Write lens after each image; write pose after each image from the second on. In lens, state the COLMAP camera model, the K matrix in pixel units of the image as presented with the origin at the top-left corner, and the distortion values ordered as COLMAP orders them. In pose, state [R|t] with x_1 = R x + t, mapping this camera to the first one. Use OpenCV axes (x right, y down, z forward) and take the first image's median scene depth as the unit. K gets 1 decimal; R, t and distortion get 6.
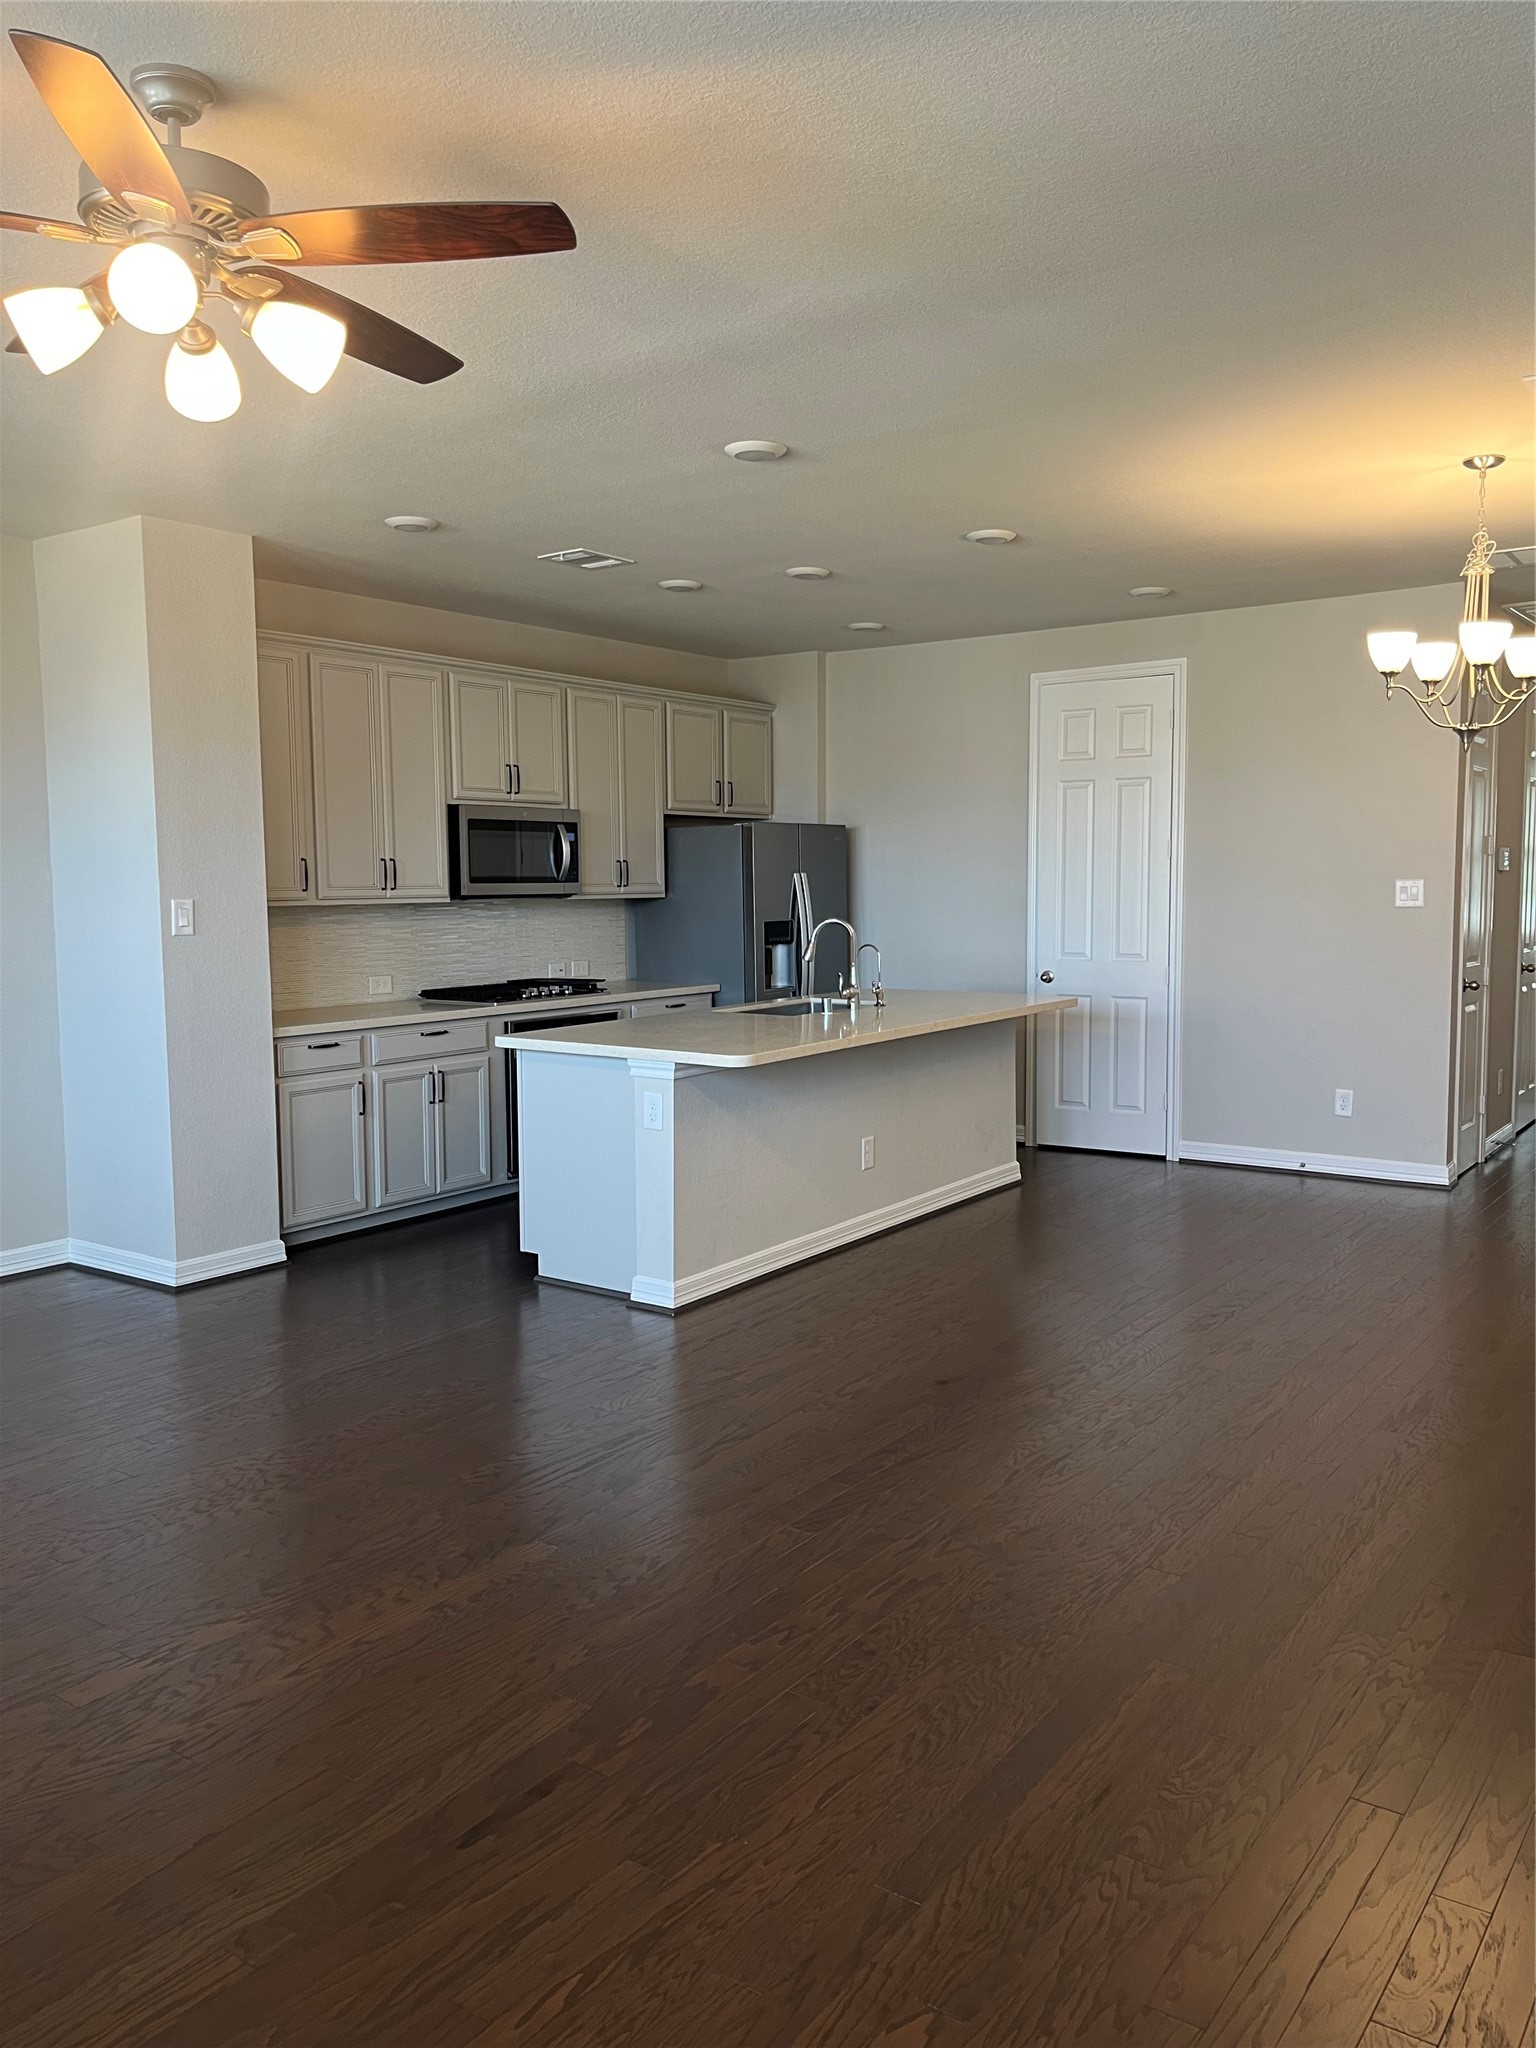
lens RADIAL K [[1528.1, 0, 805.2], [0, 1528.1, 1027.2], [0, 0, 1]] dist [0.072299, -0.129314]
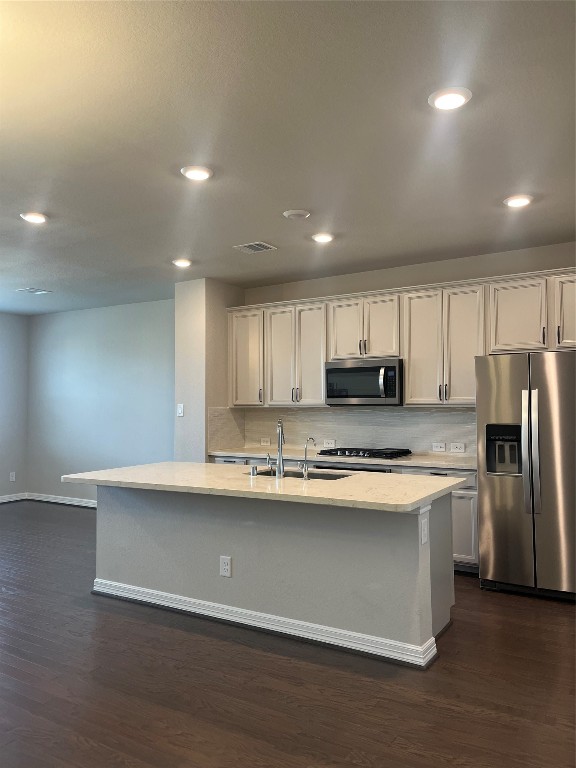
lens RADIAL K [[581.1, 0, 296.6], [0, 581.1, 392.7], [0, 0, 1]] dist [0.102104, -0.148731]
pose [[0.063152, -0.014380, -0.997900, 0.557384], [-0.091959, 0.995559, -0.020166, -0.077614], [0.993758, 0.093040, 0.061549, 0.861658]]
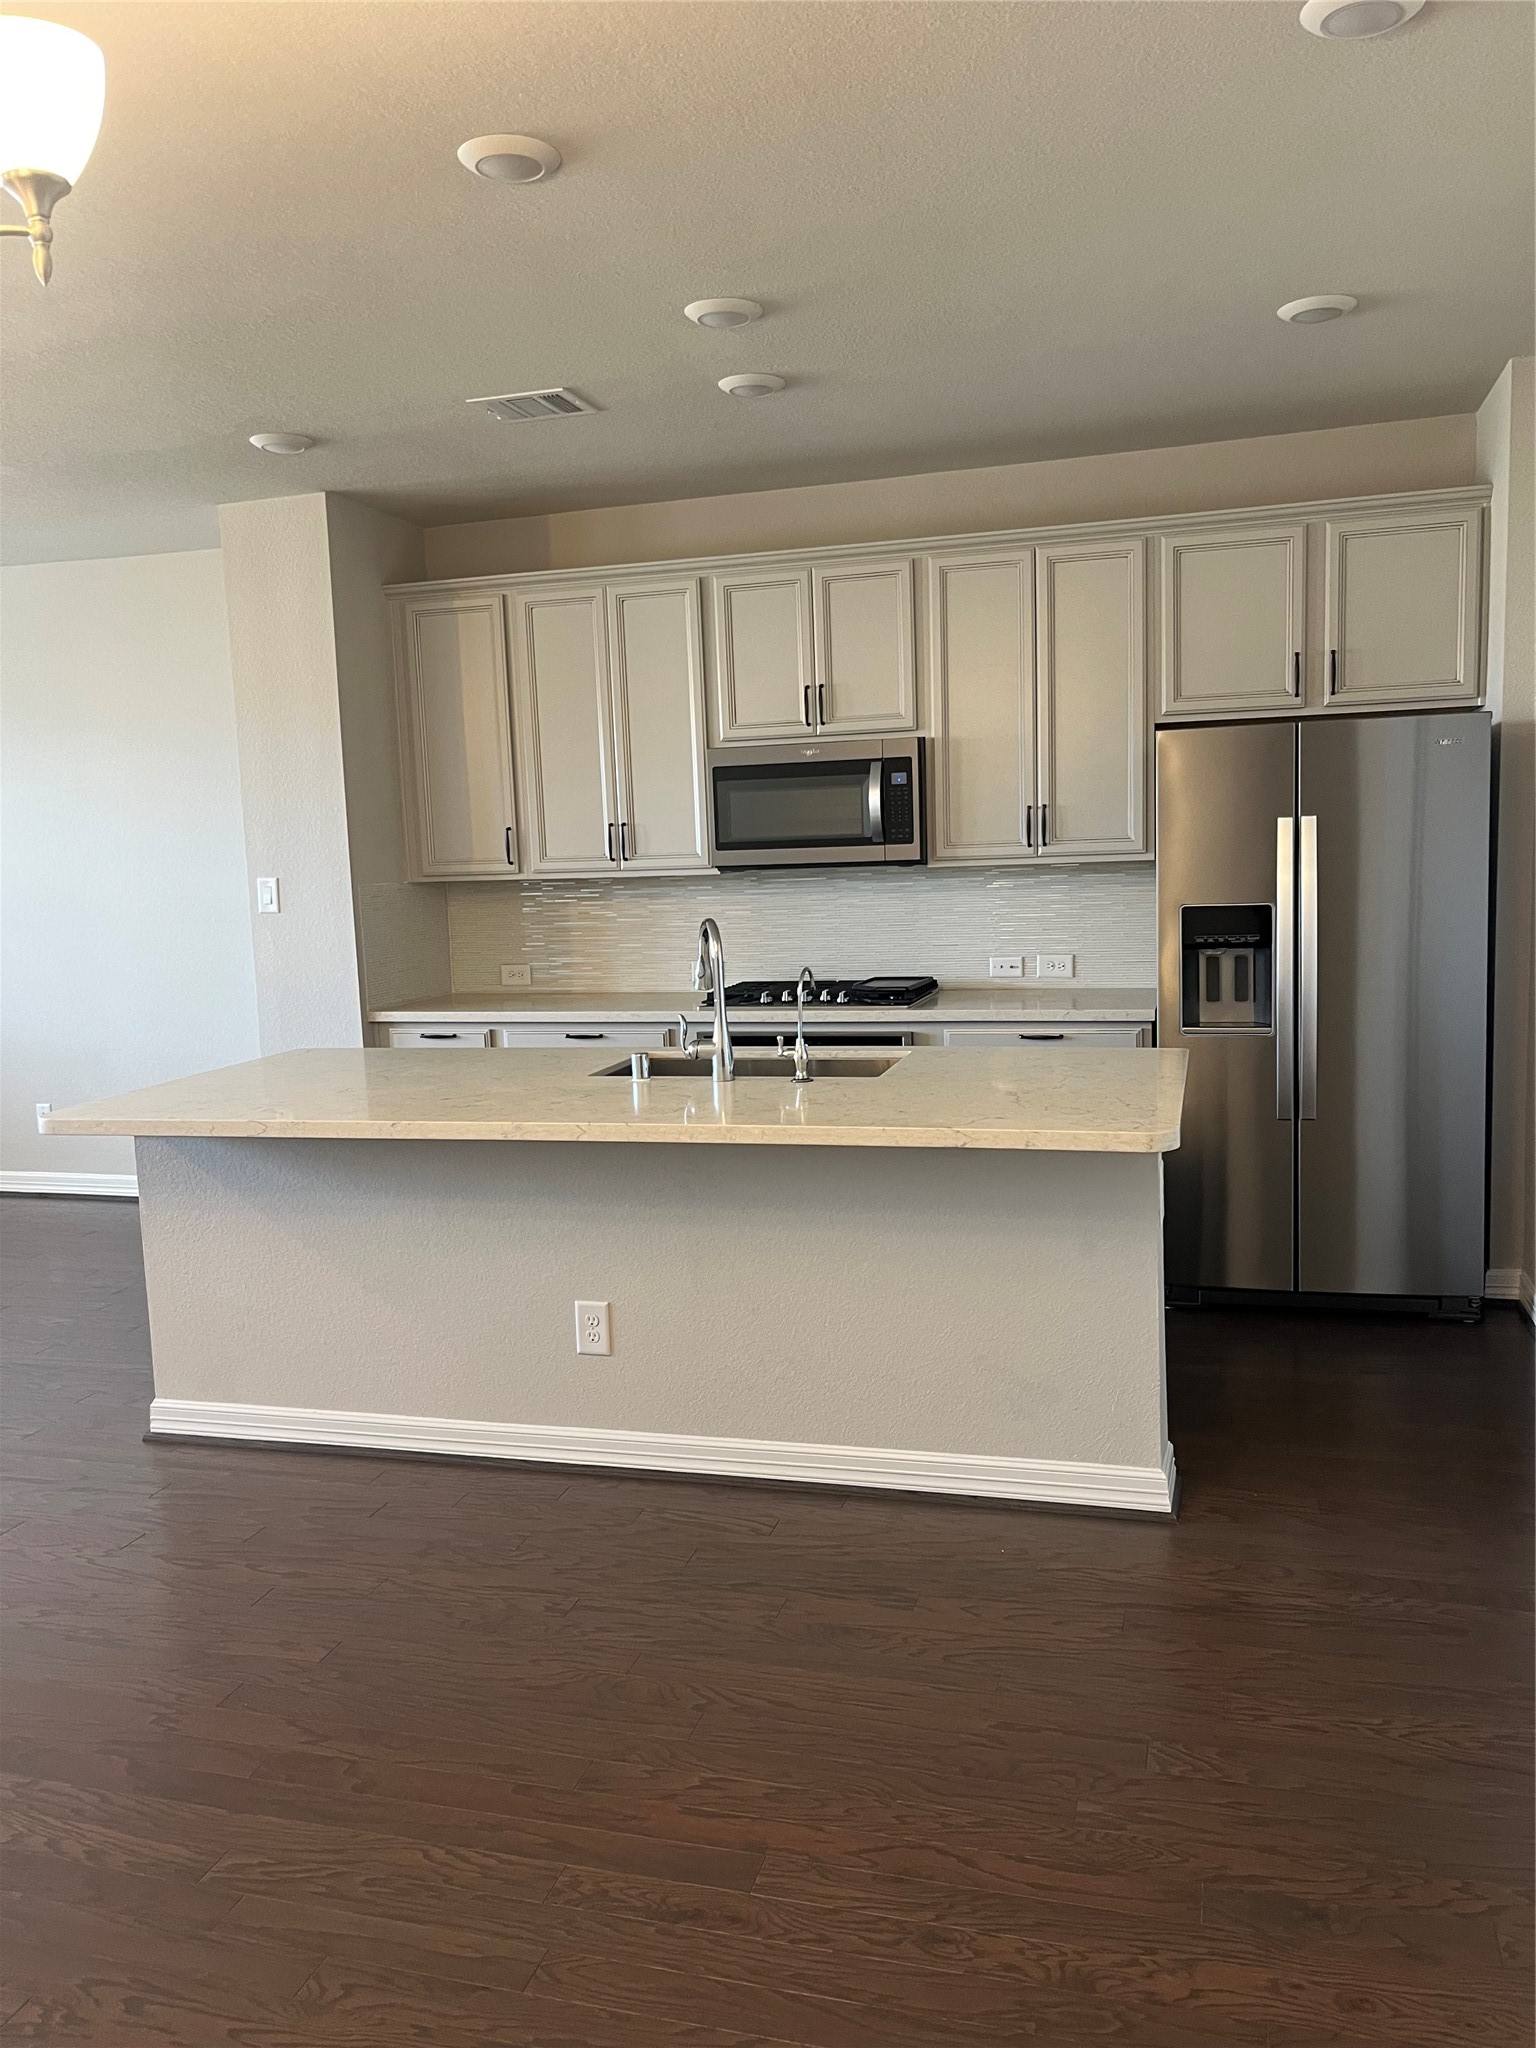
lens RADIAL K [[1544.6, 0, 796.6], [0, 1544.6, 1032.4], [0, 0, 1]] dist [0.054369, -0.068640]
pose [[0.329146, 0.109536, -0.937904, 0.511348], [-0.060994, 0.993641, 0.094641, -0.074545], [0.942307, 0.026056, 0.333734, 0.739135]]
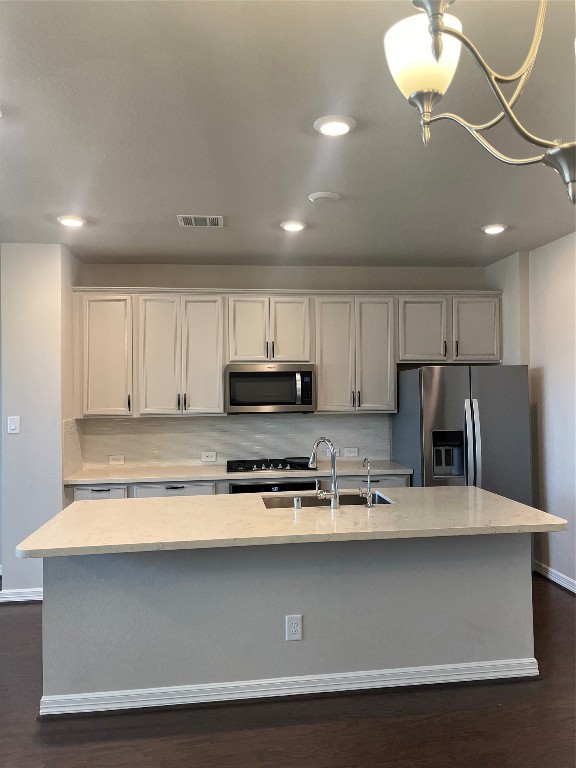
lens RADIAL K [[579.2, 0, 298.7], [0, 579.2, 387.2], [0, 0, 1]] dist [0.054369, -0.068640]
pose [[0.673419, -0.010414, -0.739188, 0.339384], [-0.065564, 0.995119, -0.073749, -0.066666], [0.736348, 0.098128, 0.669449, 0.559119]]
